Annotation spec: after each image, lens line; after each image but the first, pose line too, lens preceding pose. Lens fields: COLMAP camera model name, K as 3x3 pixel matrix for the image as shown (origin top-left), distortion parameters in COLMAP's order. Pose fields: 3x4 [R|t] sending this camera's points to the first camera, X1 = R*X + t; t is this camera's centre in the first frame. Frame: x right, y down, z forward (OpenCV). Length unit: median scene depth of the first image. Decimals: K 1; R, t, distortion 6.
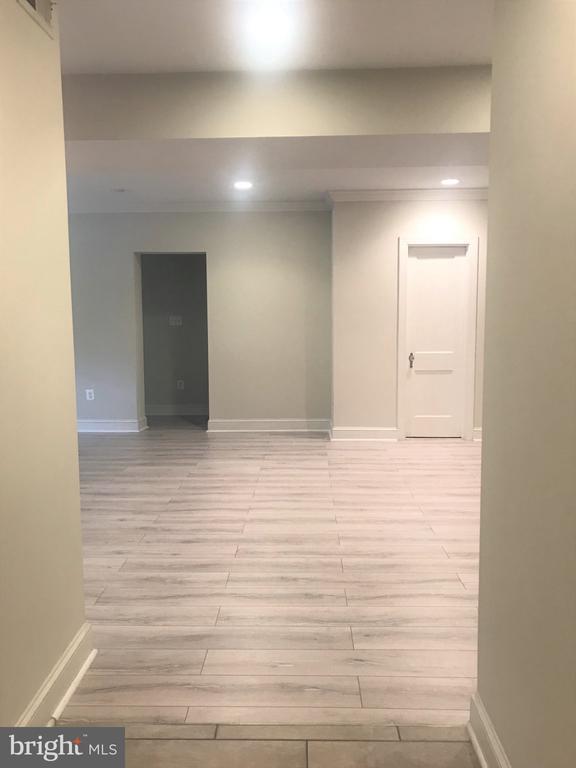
lens RADIAL K [[630.7, 0, 288.8], [0, 630.7, 380.6], [0, 0, 1]] dist [0.029048, -0.013343]
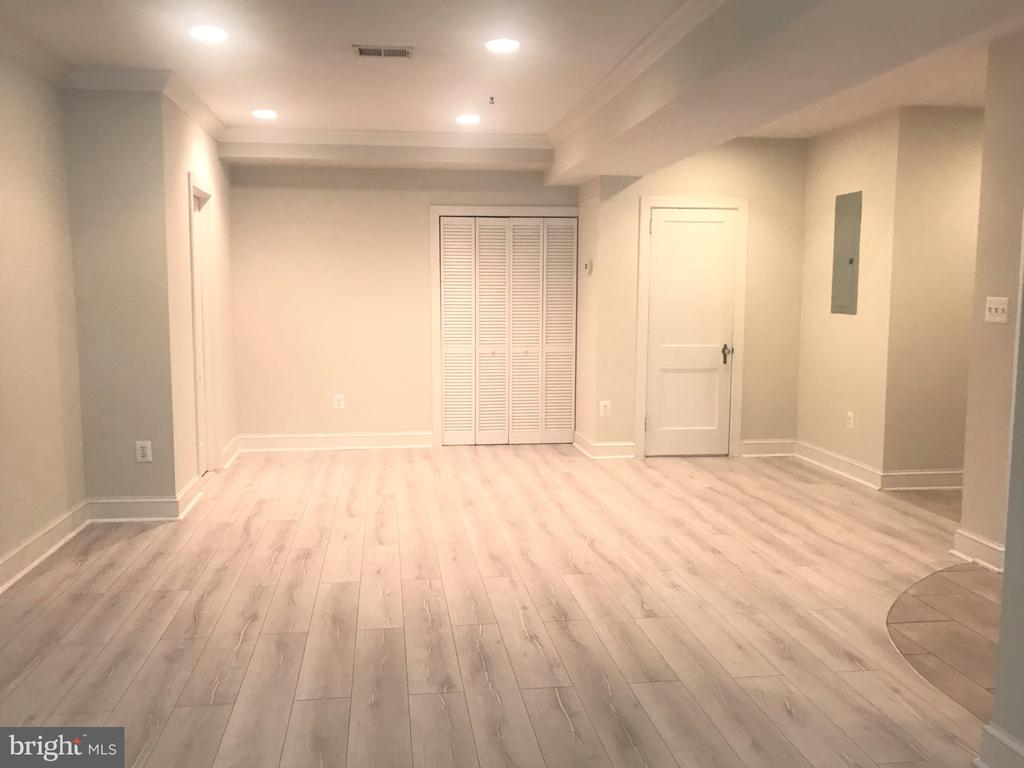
lens RADIAL K [[880.8, 0, 501.6], [0, 880.8, 385.3], [0, 0, 1]] dist [0.103034, -0.211879]
pose [[-0.156350, -0.097766, 0.982851, -1.435385], [0.106662, 0.987598, 0.115206, -0.161468], [-0.981926, 0.122845, -0.143983, 1.587471]]
